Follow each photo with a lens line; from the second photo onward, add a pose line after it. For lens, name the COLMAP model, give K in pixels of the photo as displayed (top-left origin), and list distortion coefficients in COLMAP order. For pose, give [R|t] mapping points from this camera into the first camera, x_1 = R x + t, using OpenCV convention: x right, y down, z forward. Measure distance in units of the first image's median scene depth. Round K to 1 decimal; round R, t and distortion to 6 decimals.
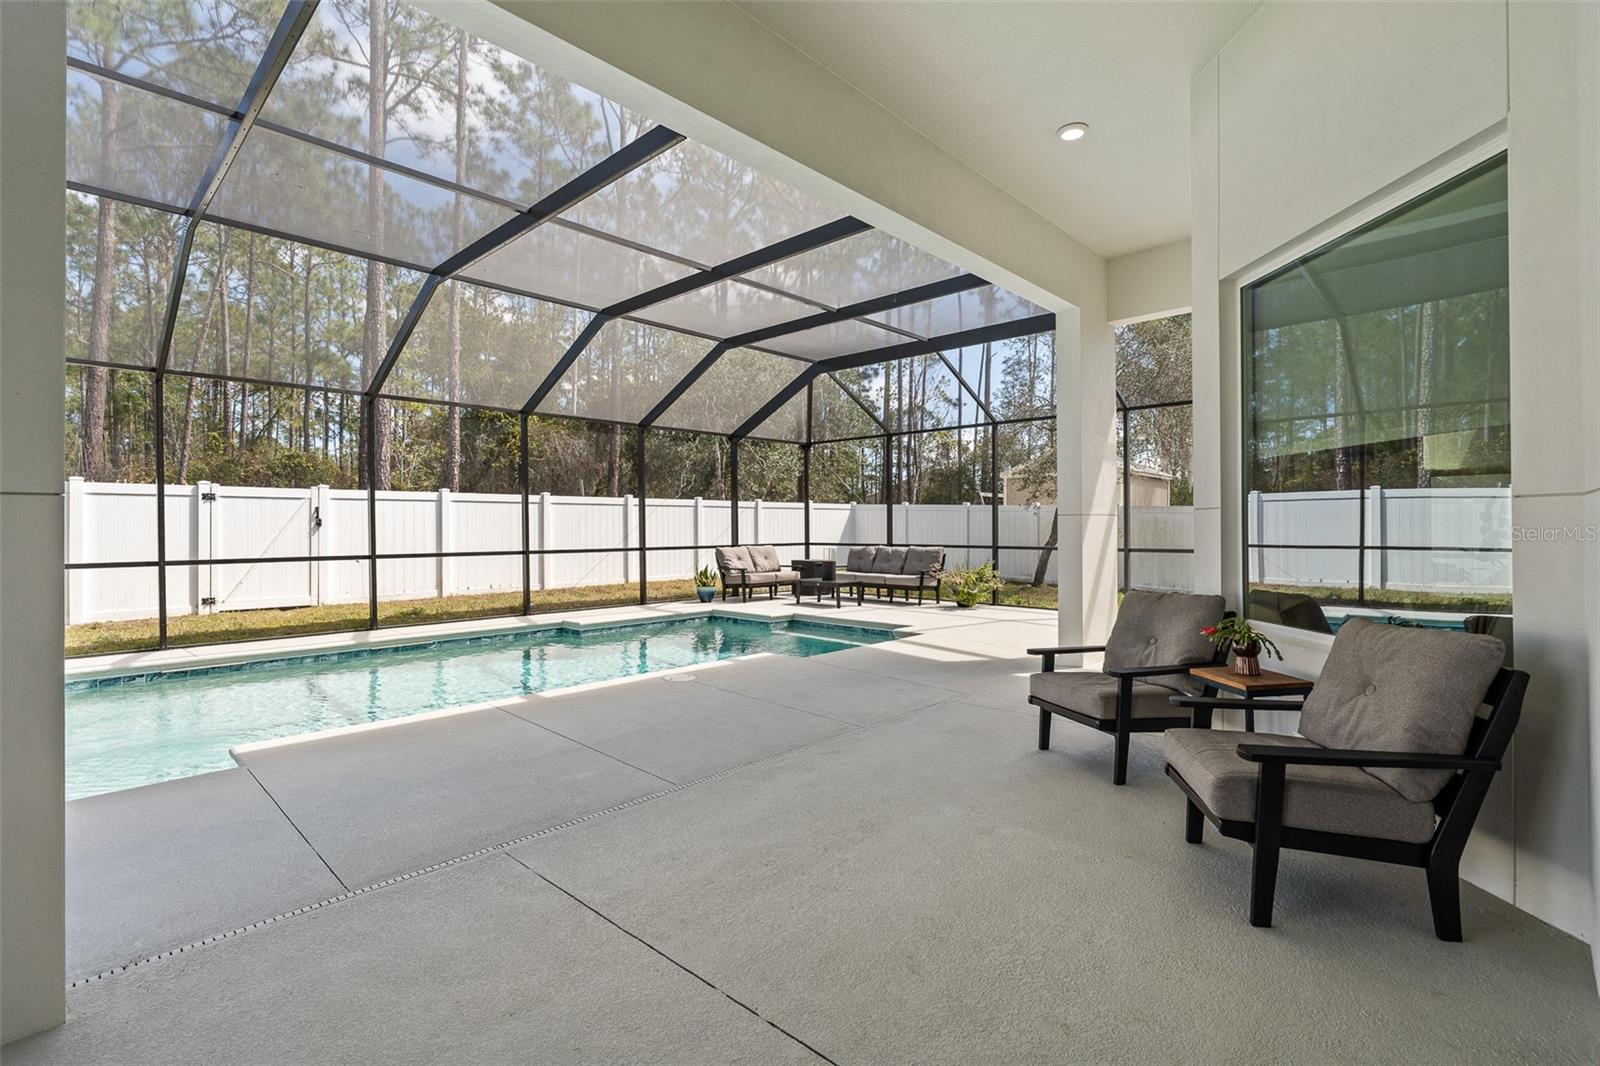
lens RADIAL K [[723.8, 0, 804.7], [0, 723.8, 527.3], [0, 0, 1]] dist [-0.001922, -0.000318]
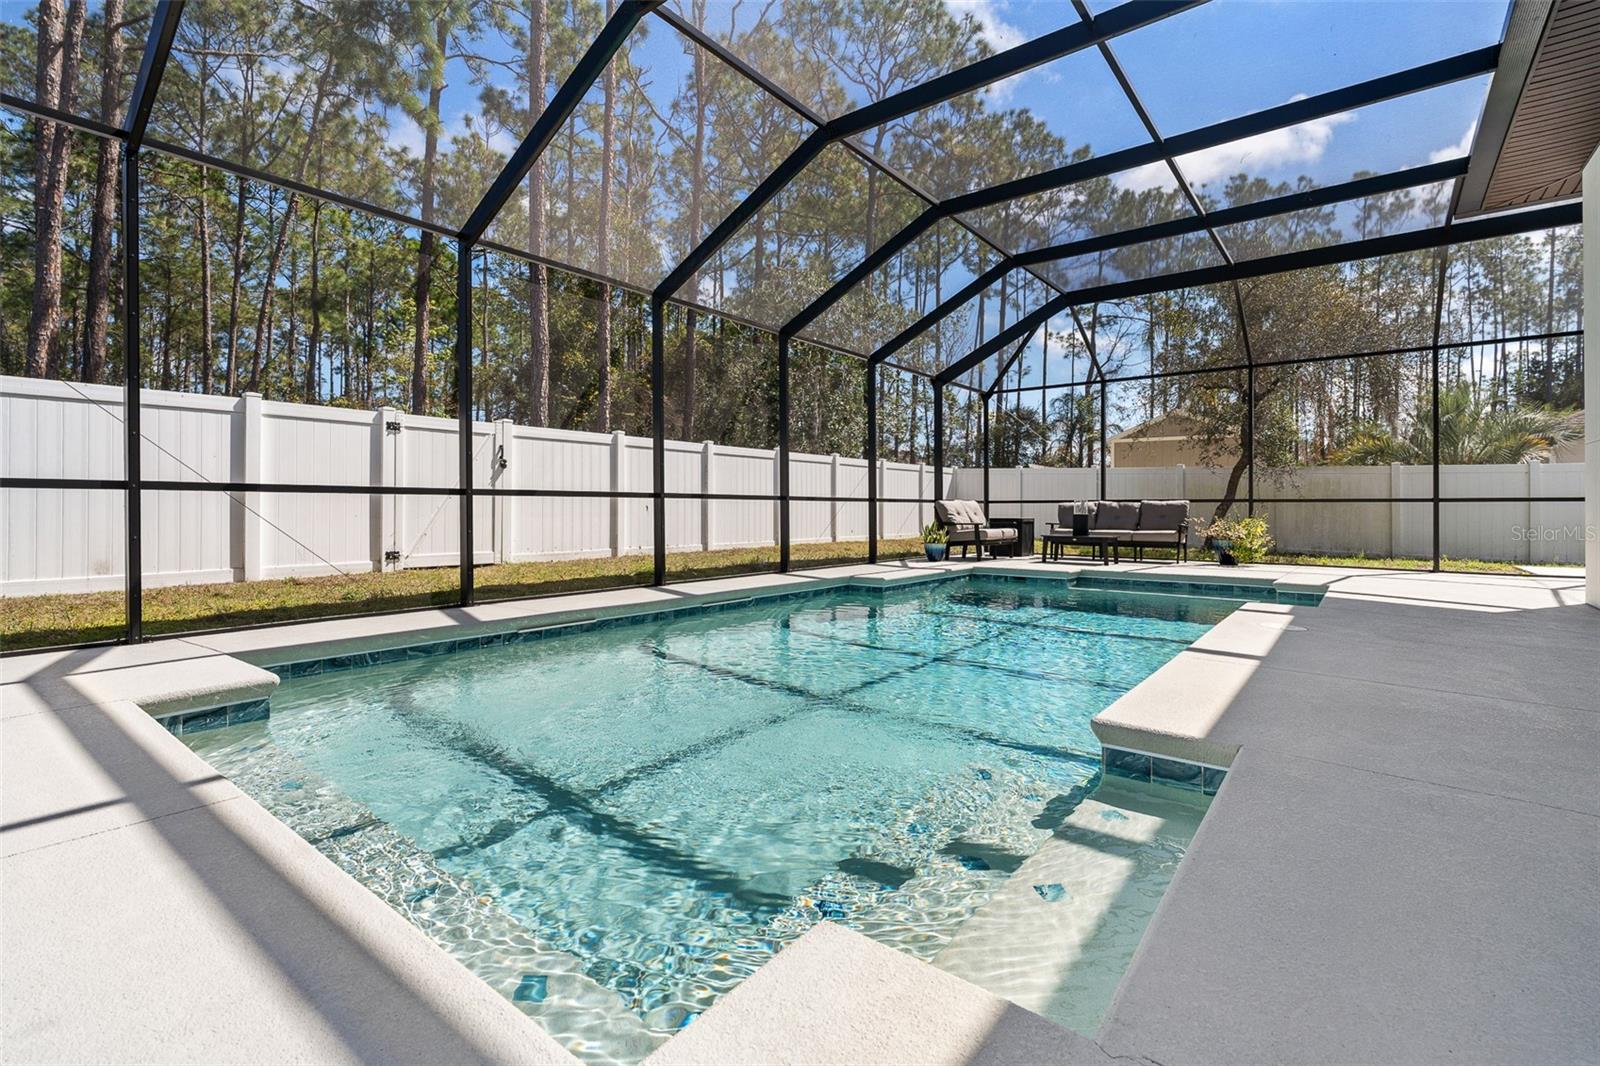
lens RADIAL K [[722.5, 0, 795.5], [0, 722.5, 504.0], [0, 0, 1]] dist [-0.003739, 0.000490]
pose [[0.996228, 0.005702, 0.086583, -0.356148], [-0.004885, 0.999942, -0.009638, 0.039675], [-0.086633, 0.009178, 0.996198, 0.126840]]
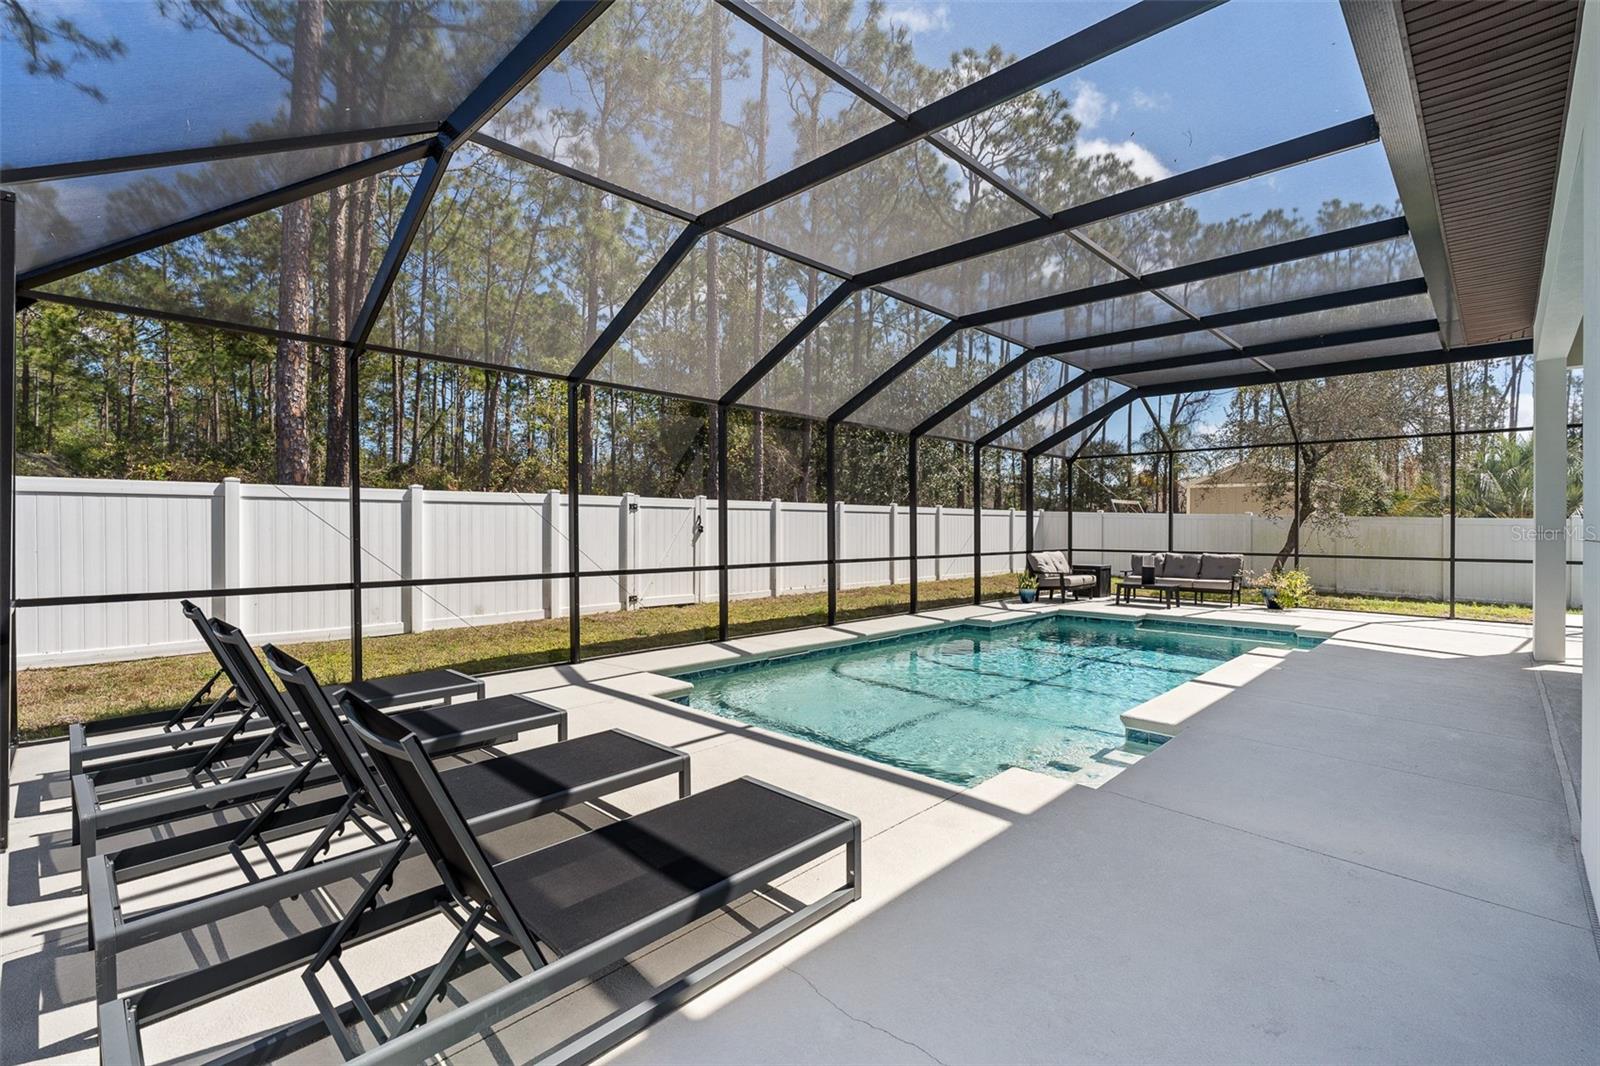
lens RADIAL K [[716.3, 0, 802.0], [0, 716.3, 518.9], [0, 0, 1]] dist [-0.000686, 0.000096]
pose [[0.999880, 0.005831, -0.014327, -0.433931], [-0.006006, 0.999908, -0.012163, -0.009056], [0.014255, 0.012248, 0.999823, -0.094777]]
